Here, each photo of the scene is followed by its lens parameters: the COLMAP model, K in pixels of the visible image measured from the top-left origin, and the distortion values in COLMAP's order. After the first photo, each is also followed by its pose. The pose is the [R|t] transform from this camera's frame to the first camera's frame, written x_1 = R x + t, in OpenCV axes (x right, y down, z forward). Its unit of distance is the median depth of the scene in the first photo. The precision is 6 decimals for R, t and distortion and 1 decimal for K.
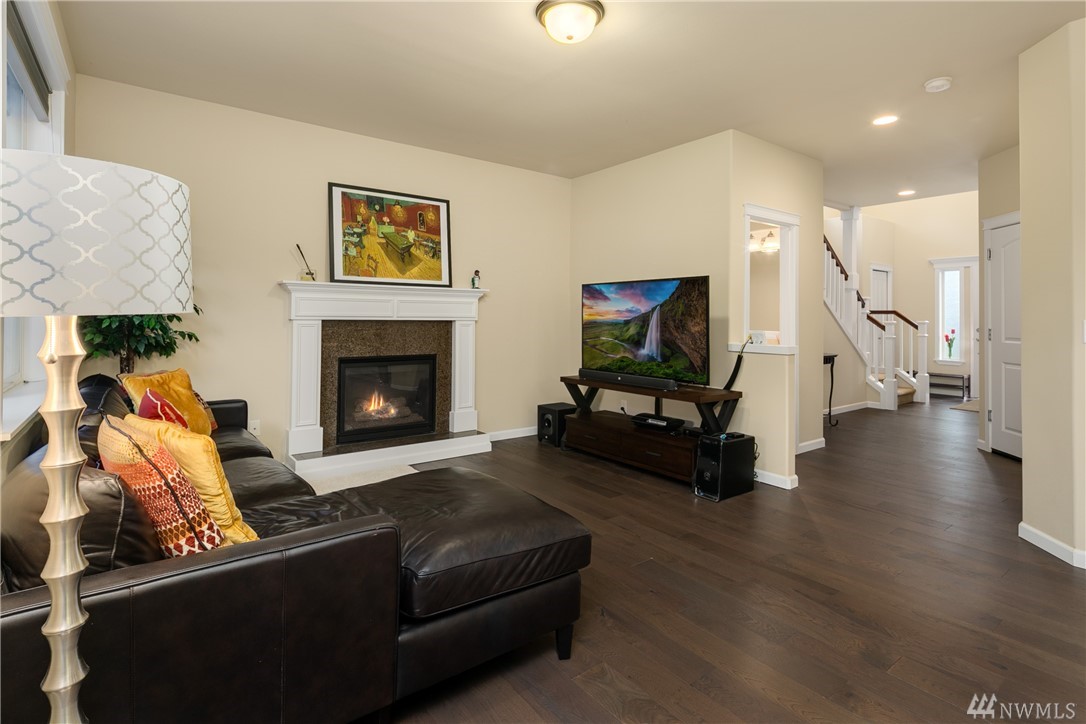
lens RADIAL K [[531.7, 0, 541.4], [0, 531.7, 314.4], [0, 0, 1]] dist [0.006146, -0.005234]
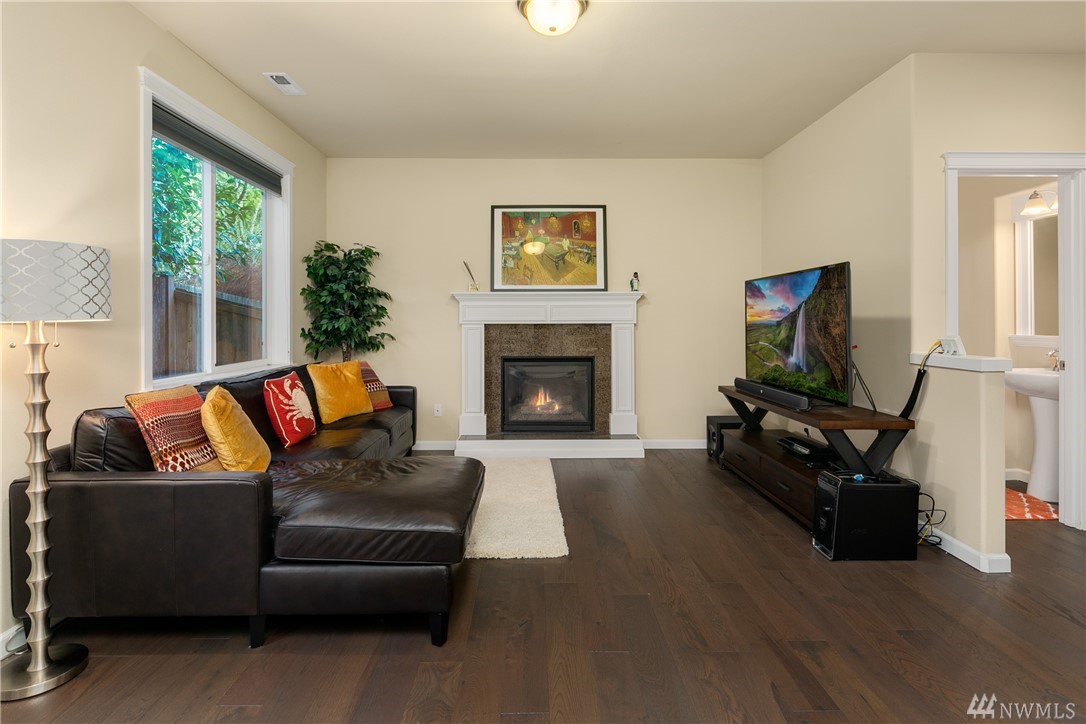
lens RADIAL K [[531.7, 0, 543.8], [0, 531.7, 319.1], [0, 0, 1]] dist [0.006146, -0.005234]
pose [[0.809639, -0.013140, -0.586782, 0.372541], [0.014454, 0.999893, -0.002447, 0.004188], [0.586751, -0.006500, 0.809742, 0.123794]]
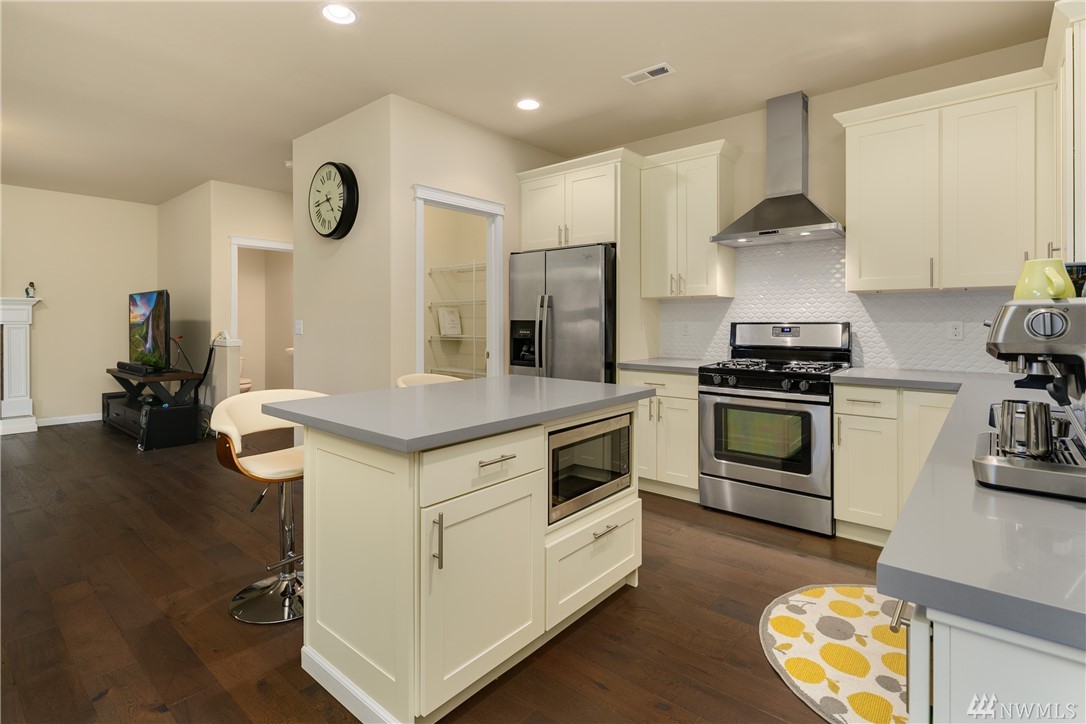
lens RADIAL K [[531.7, 0, 539.1], [0, 531.7, 320.8], [0, 0, 1]] dist [0.006146, -0.005234]
pose [[0.979351, -0.010750, 0.201884, 0.887322], [0.009951, 0.999938, 0.004973, 0.011552], [-0.201925, -0.002861, 0.979397, -0.473859]]
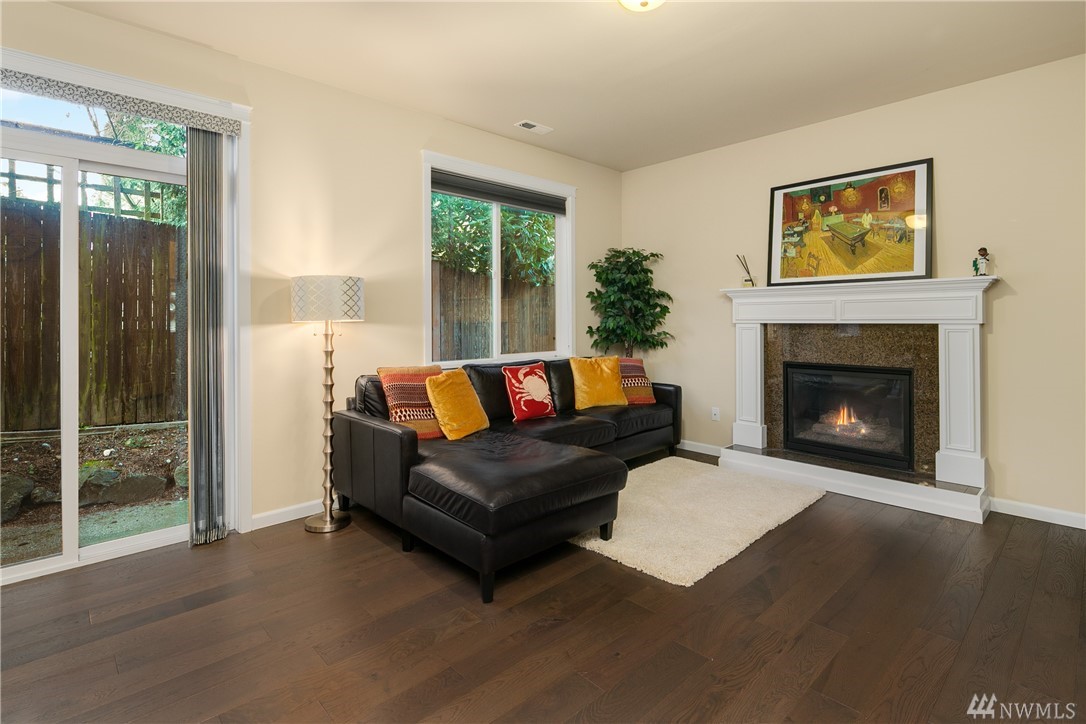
lens RADIAL K [[531.7, 0, 536.2], [0, 531.7, 319.8], [0, 0, 1]] dist [0.006146, -0.005234]
pose [[0.102224, -0.009354, -0.994717, 0.565934], [0.011467, 0.999900, -0.008224, 0.006615], [0.994695, -0.010566, 0.102321, 0.445530]]
